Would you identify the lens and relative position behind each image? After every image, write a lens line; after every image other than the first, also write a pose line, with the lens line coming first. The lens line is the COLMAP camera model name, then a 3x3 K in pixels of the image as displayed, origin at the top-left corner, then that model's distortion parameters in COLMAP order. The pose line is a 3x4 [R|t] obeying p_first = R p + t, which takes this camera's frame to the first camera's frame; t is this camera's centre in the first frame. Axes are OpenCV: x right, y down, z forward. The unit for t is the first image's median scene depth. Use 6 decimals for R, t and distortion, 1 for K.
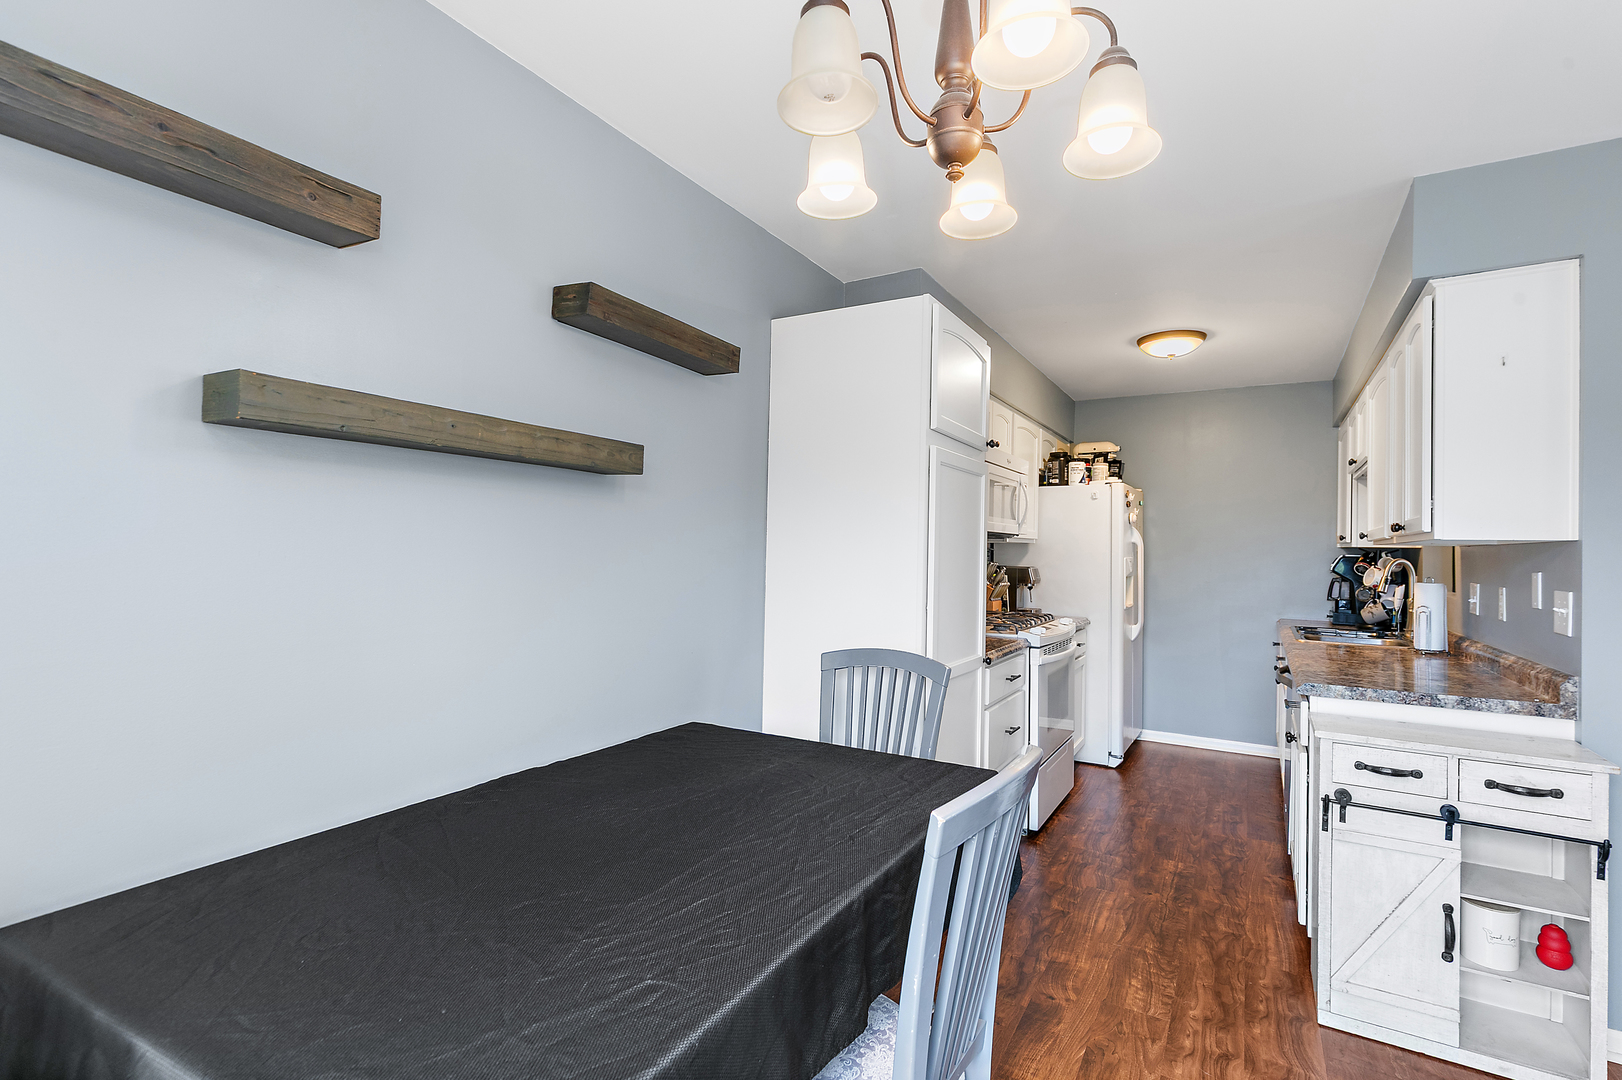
lens RADIAL K [[747.9, 0, 814.6], [0, 747.9, 540.2], [0, 0, 1]] dist [0.007490, -0.001462]
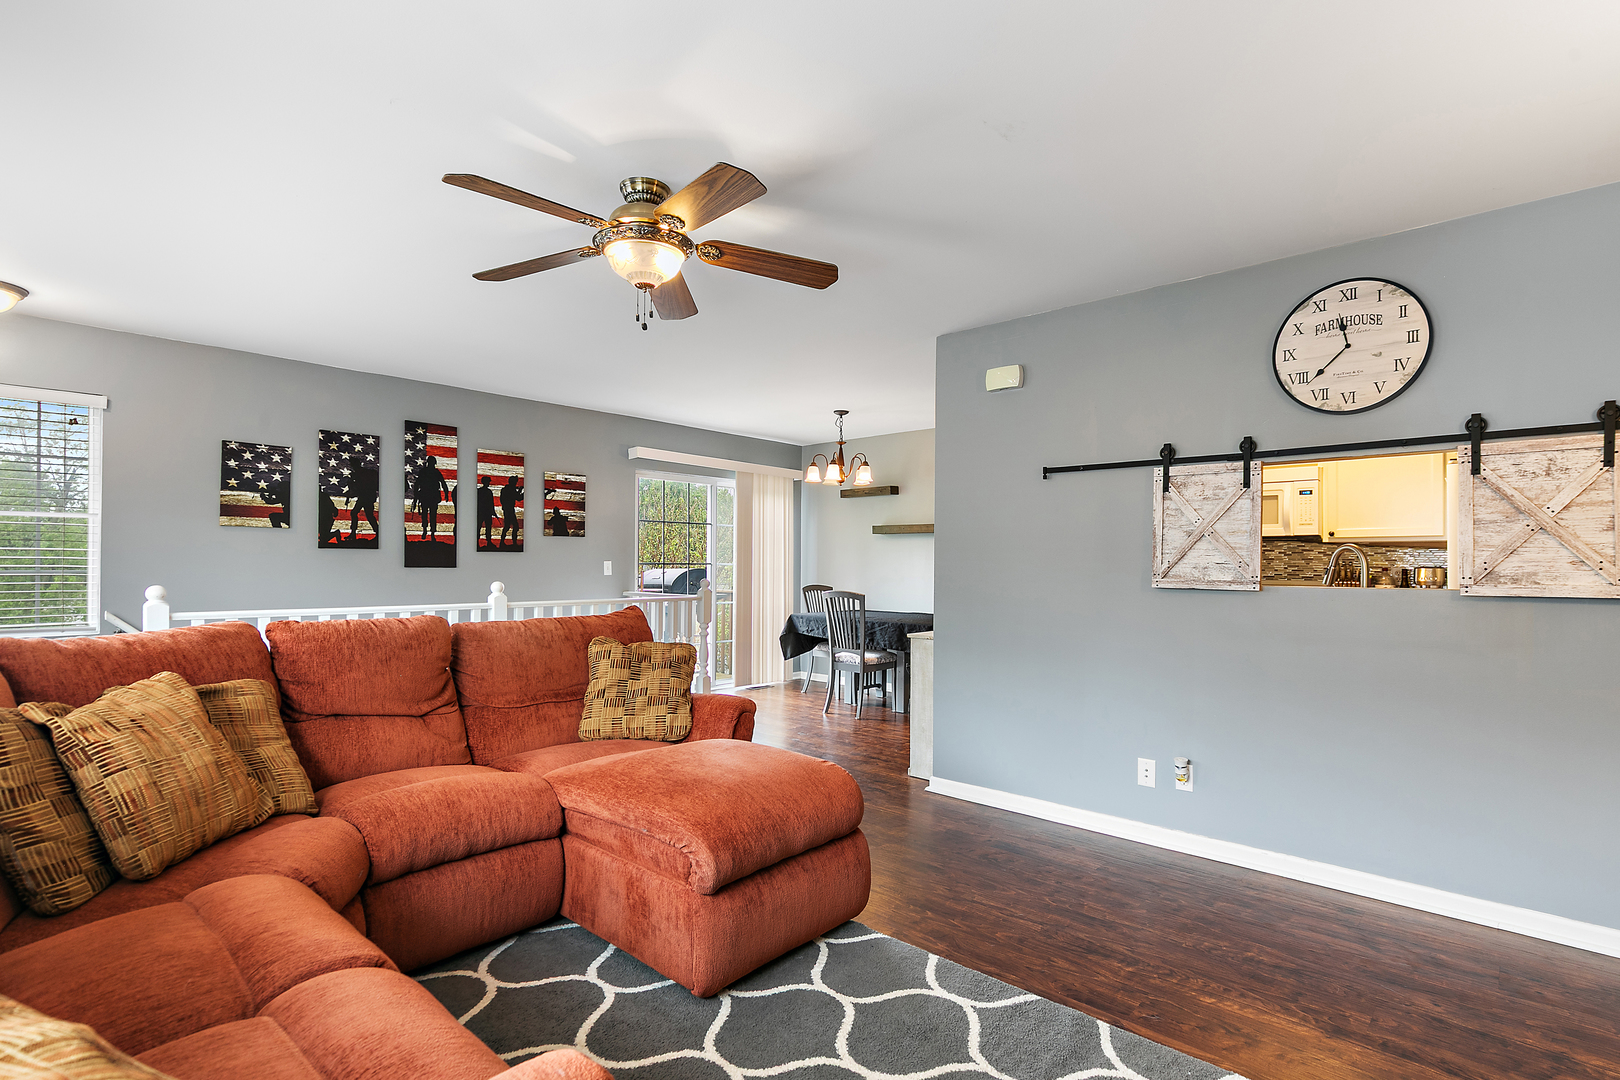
lens RADIAL K [[787.2, 0, 814.6], [0, 787.2, 544.5], [0, 0, 1]] dist [-0.005195, -0.000991]
pose [[-0.203567, -0.041407, -0.978185, 1.636306], [0.003513, 0.999068, -0.043023, 0.056345], [0.979055, -0.012195, -0.203232, 0.553015]]
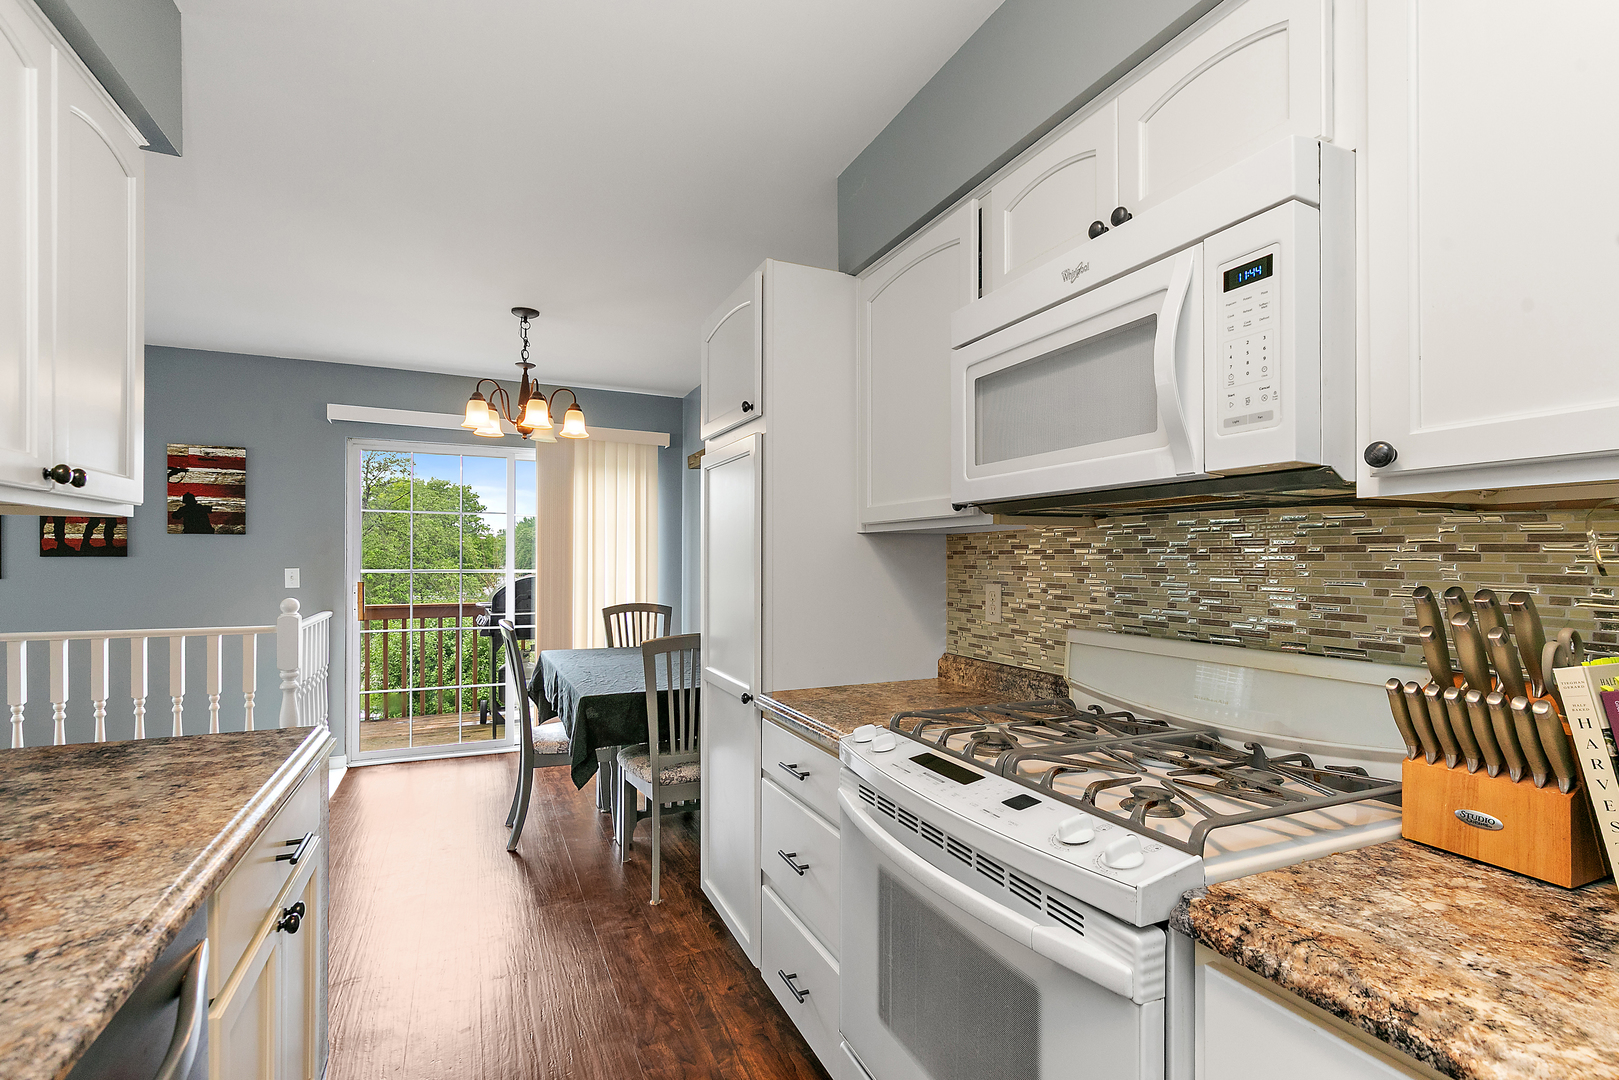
lens RADIAL K [[746.5, 0, 821.1], [0, 746.5, 559.0], [0, 0, 1]] dist [0.007490, -0.001462]
pose [[-0.572360, -0.019891, -0.819761, 0.581350], [-0.002743, 0.999747, -0.022344, 0.028333], [0.819998, -0.010540, -0.572269, 1.076452]]
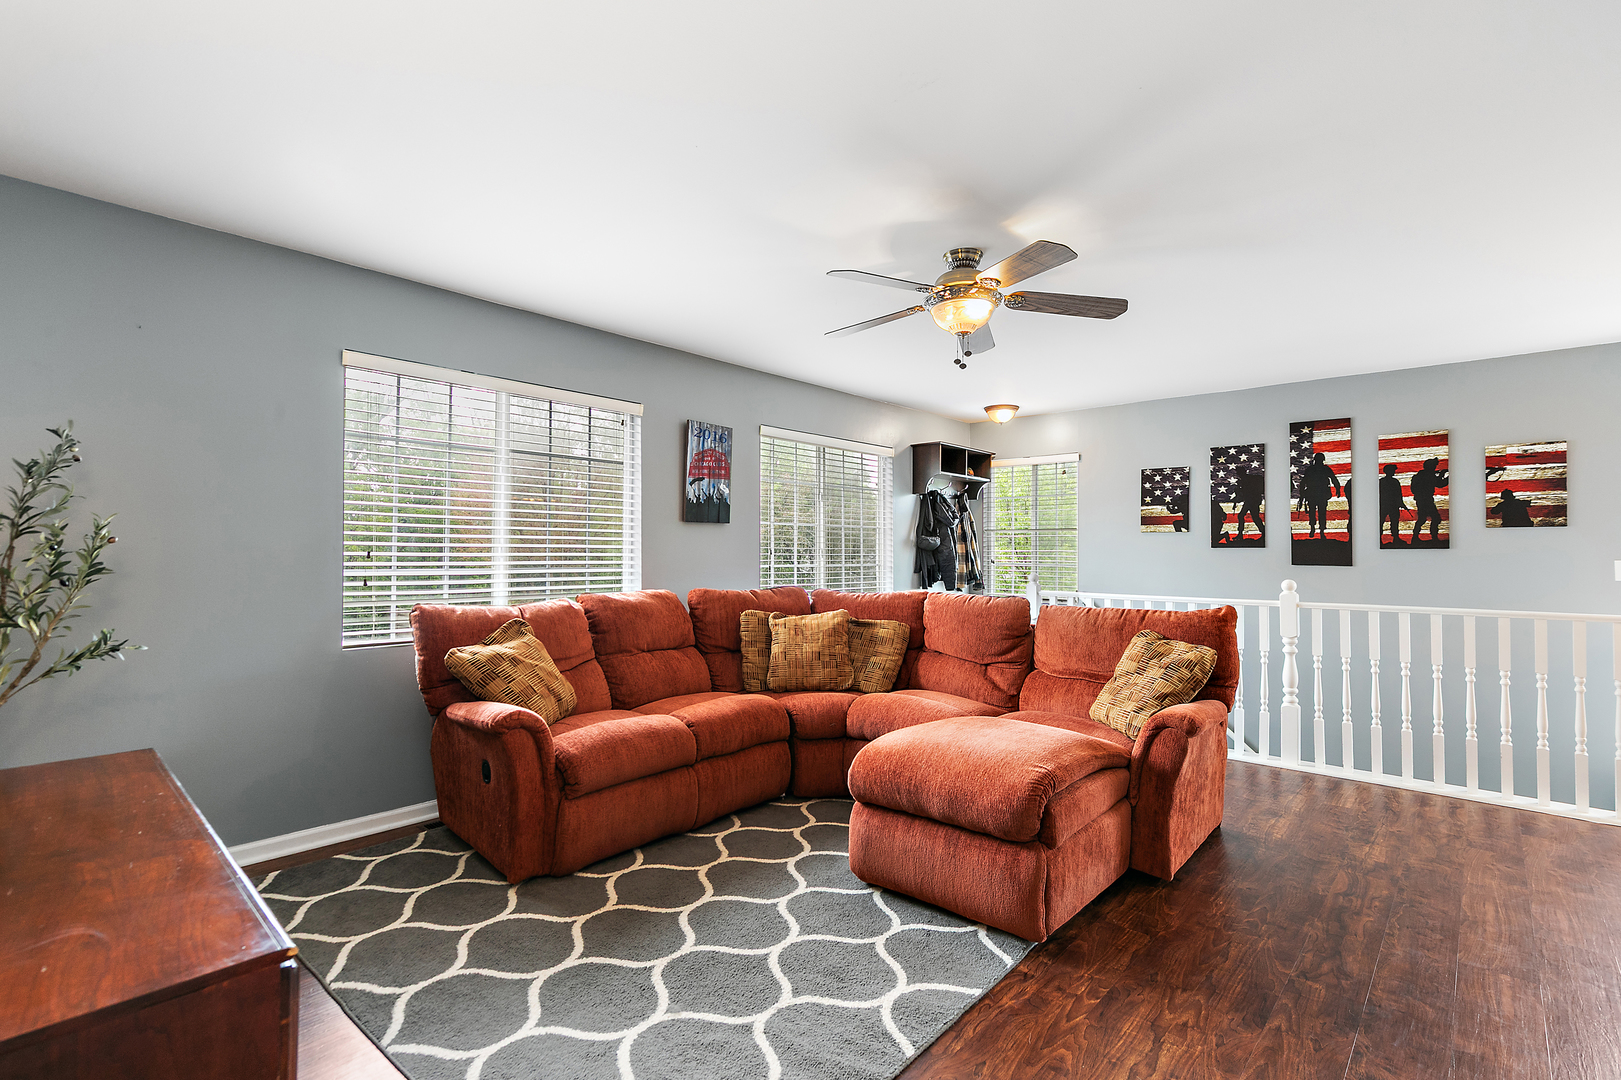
lens RADIAL K [[747.4, 0, 825.5], [0, 747.4, 545.1], [0, 0, 1]] dist [0.007490, -0.001462]
pose [[-0.982994, -0.021753, 0.182345, 1.035622], [-0.026002, 0.999442, -0.020943, 0.049369], [-0.181788, -0.025328, -0.983011, 1.050639]]
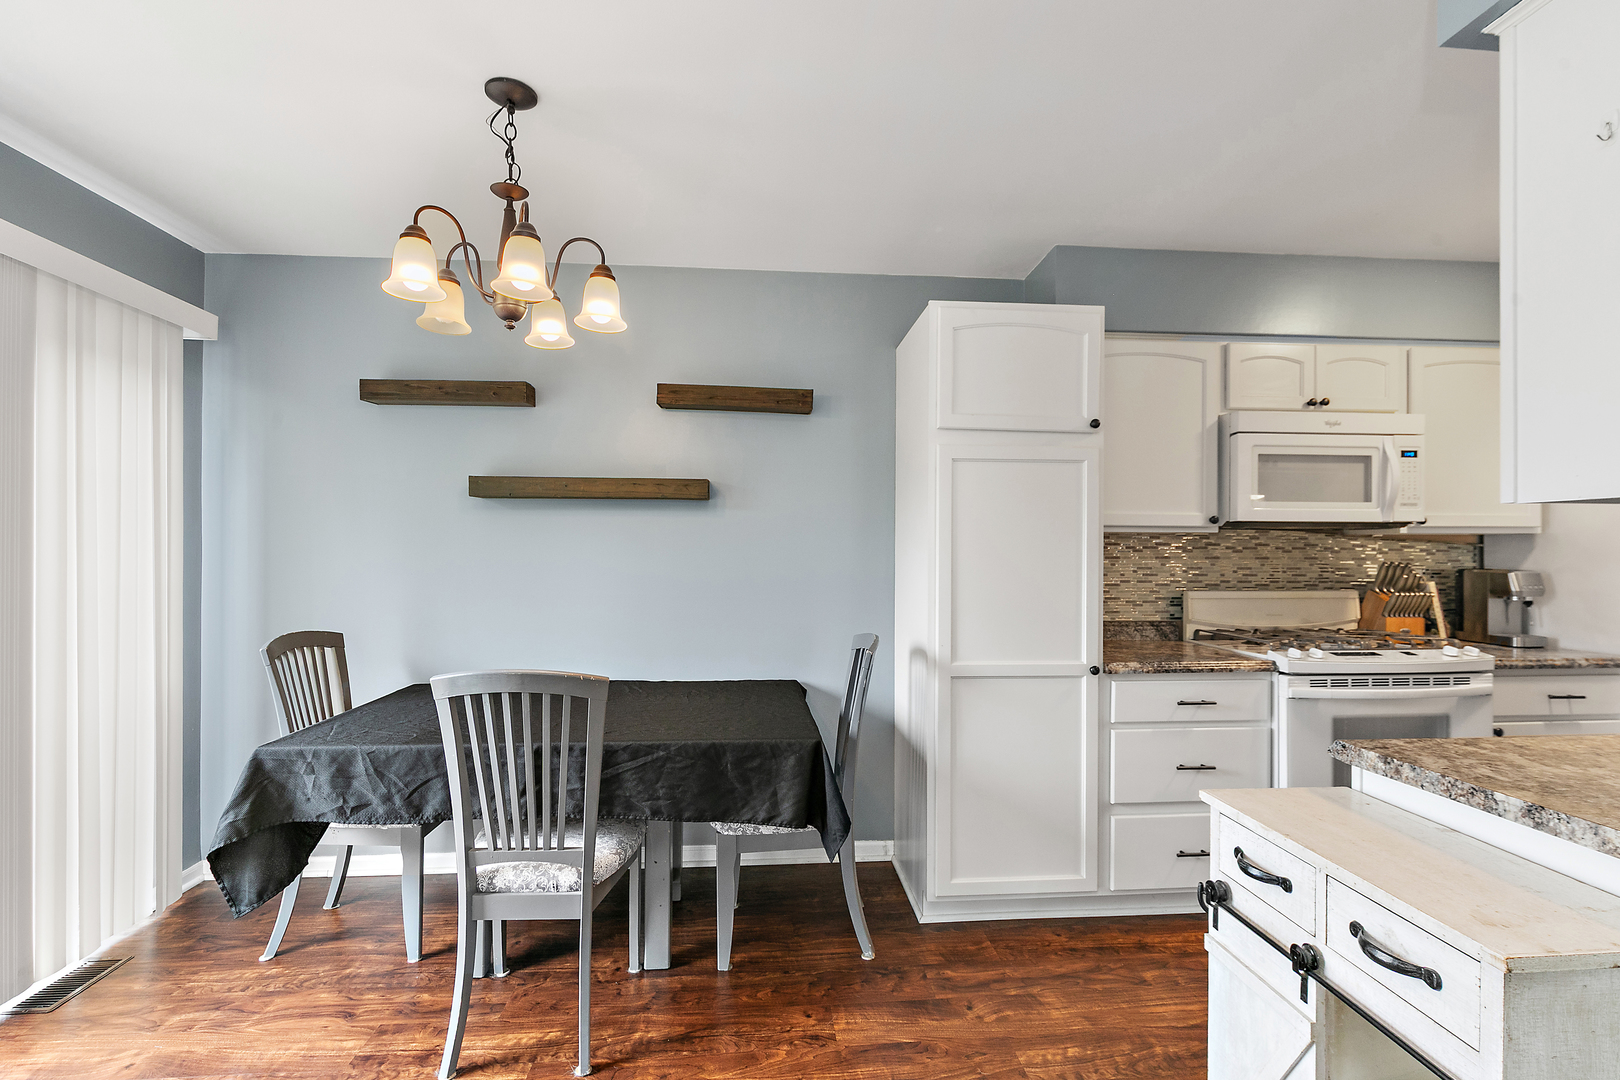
lens RADIAL K [[747.0, 0, 828.7], [0, 747.0, 551.8], [0, 0, 1]] dist [0.007490, -0.001462]
pose [[0.576111, -0.016661, -0.817202, 0.563404], [0.017723, 0.999812, -0.007890, 0.017027], [0.817180, -0.009938, 0.576297, 0.171230]]
